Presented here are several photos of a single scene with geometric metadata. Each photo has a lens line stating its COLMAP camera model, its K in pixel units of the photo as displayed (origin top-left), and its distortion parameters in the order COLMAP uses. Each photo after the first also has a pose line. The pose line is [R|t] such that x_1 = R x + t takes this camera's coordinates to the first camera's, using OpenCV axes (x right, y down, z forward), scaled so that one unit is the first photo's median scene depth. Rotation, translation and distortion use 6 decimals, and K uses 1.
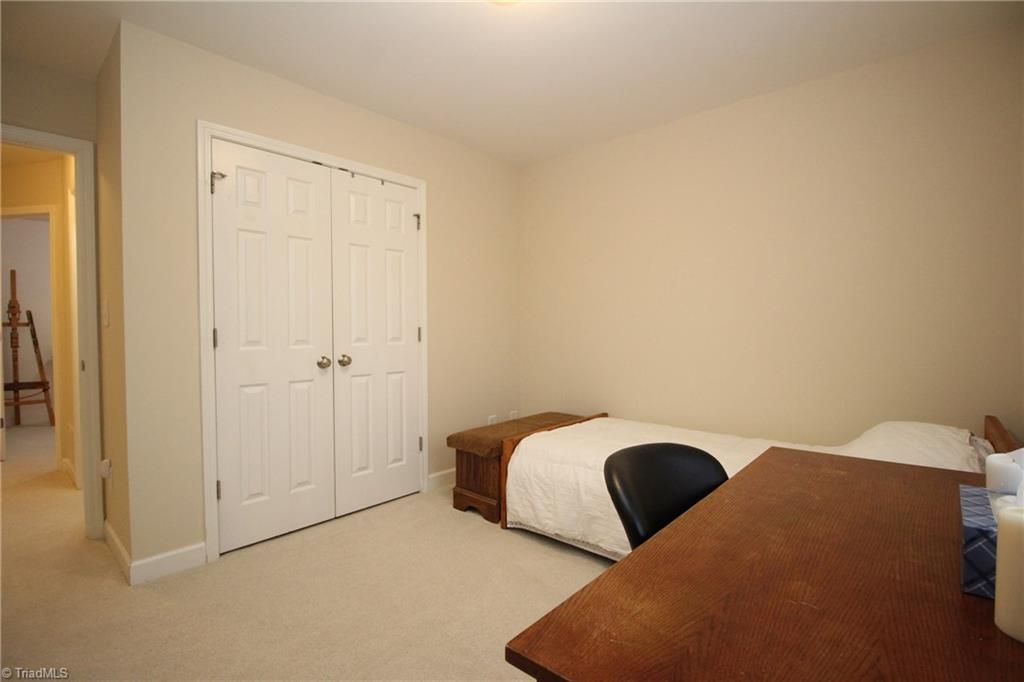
lens RADIAL K [[475.6, 0, 512.0], [0, 475.6, 341.0], [0, 0, 1]] dist [-0.021140, -0.000314]
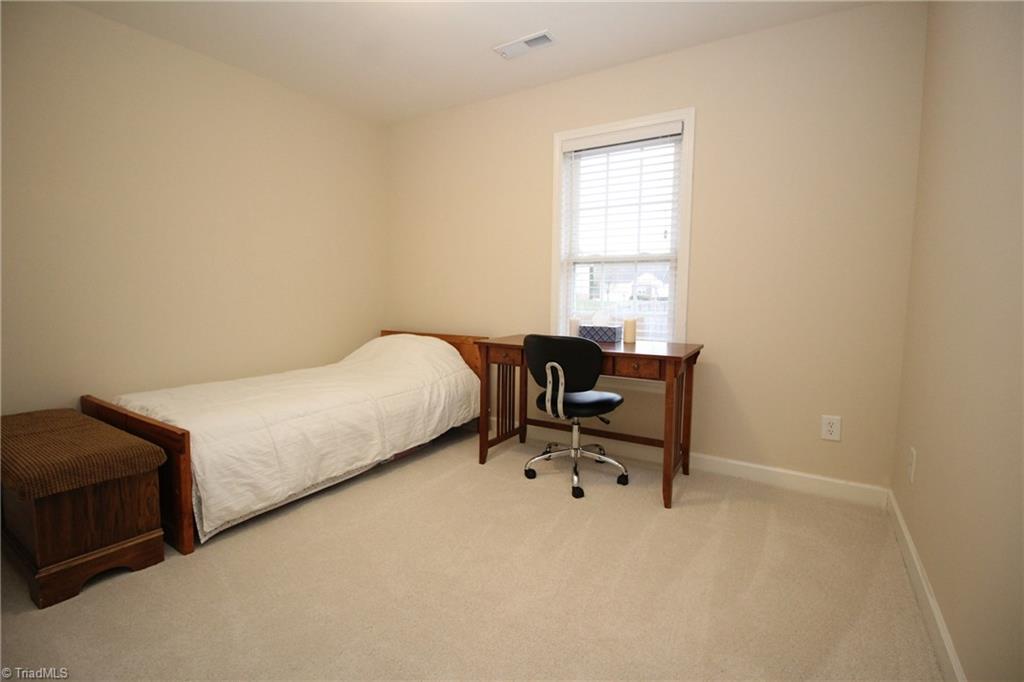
lens RADIAL K [[475.6, 0, 512.0], [0, 475.6, 341.0], [0, 0, 1]] dist [-0.021140, -0.000314]
pose [[-0.166458, -0.093557, 0.981600, -0.856430], [0.023356, 0.994835, 0.098779, 0.014900], [-0.985772, 0.039368, -0.163413, 0.682292]]
